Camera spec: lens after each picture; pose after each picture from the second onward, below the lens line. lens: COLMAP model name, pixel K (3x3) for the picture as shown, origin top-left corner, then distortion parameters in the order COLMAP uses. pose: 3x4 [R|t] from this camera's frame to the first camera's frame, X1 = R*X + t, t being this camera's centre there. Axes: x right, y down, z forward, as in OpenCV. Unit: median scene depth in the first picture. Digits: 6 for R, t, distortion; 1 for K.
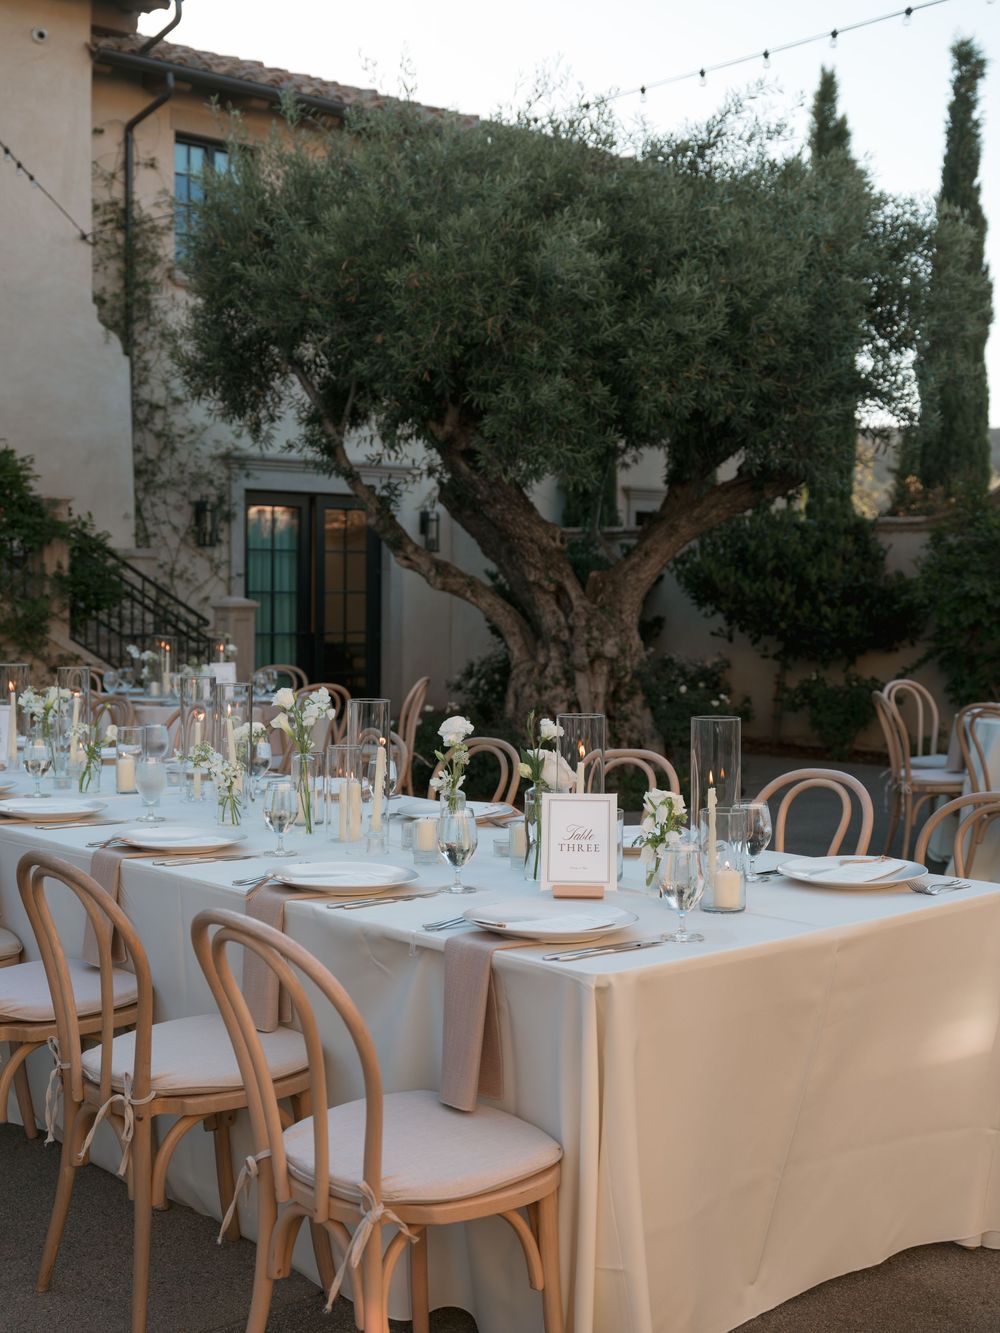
lens RADIAL K [[1687.4, 0, 499.9], [0, 1687.4, 667.6], [0, 0, 1]] dist [0.009295, 0.000000]
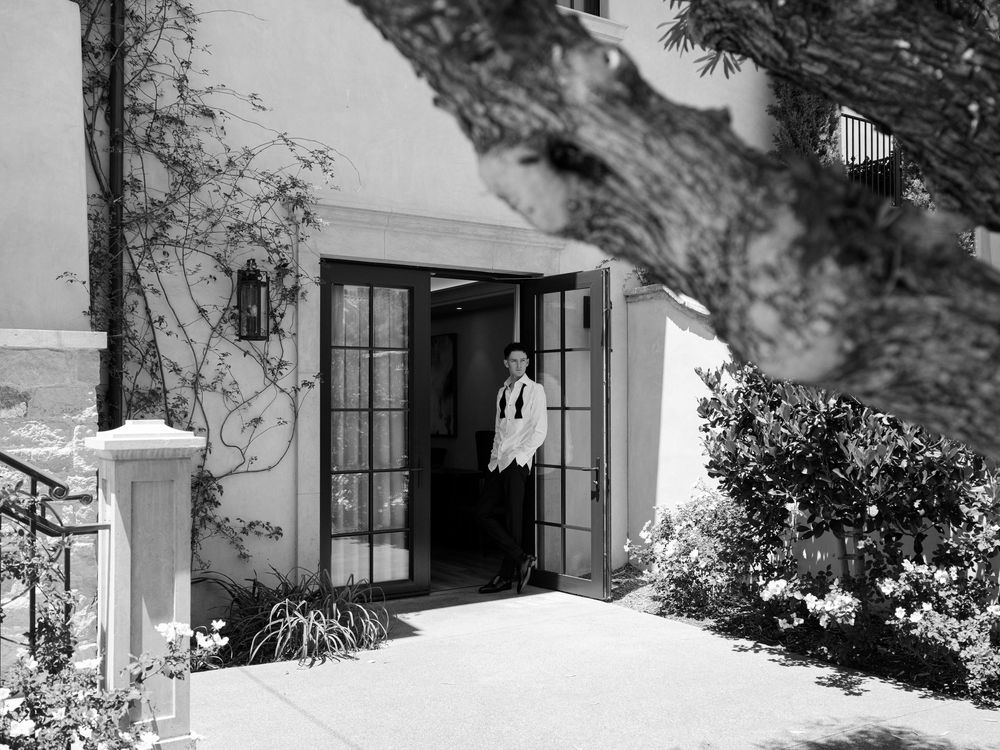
lens RADIAL K [[909.1, 0, 499.7], [0, 909.1, 377.0], [0, 0, 1]] dist [-0.000821, 0.000058]
pose [[0.994535, -0.024435, -0.101504, -0.049632], [0.016311, 0.996653, -0.080106, -0.030258], [0.103122, 0.078012, 0.991605, 0.717524]]
